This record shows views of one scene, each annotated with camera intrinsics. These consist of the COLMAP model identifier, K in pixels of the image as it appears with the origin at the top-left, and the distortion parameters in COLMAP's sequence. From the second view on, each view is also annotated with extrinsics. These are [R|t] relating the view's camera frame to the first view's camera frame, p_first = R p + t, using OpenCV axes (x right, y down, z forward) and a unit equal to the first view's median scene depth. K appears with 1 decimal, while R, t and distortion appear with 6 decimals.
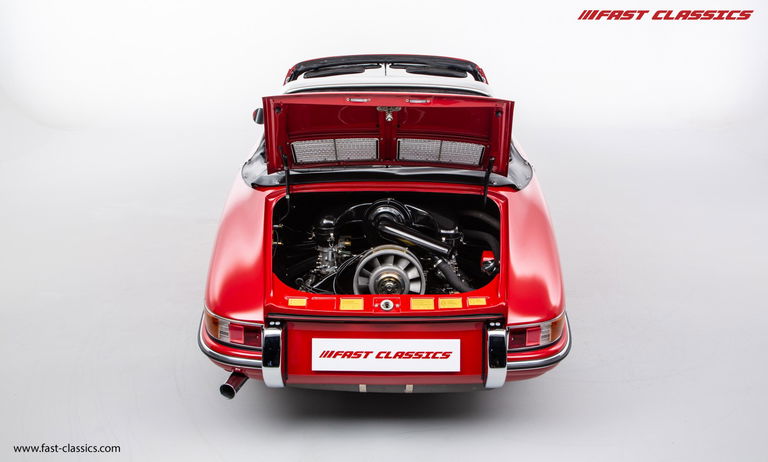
lens RADIAL K [[813.4, 0, 391.2], [0, 813.4, 231.1], [0, 0, 1]] dist [0.012183, 0.000000]
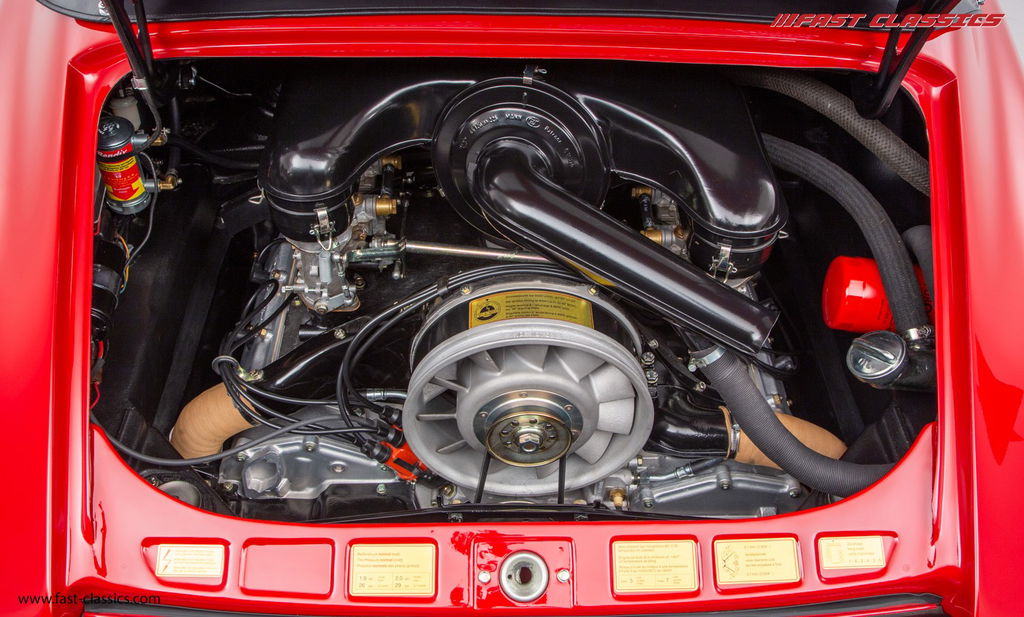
lens RADIAL K [[972.7, 0, 511.6], [0, 972.7, 308.4], [0, 0, 1]] dist [0.040832, 0.000000]
pose [[0.999882, 0.013339, 0.007617, -0.009701], [-0.015299, 0.909202, 0.416075, -0.107359], [-0.001375, -0.416142, 0.909299, 0.678518]]
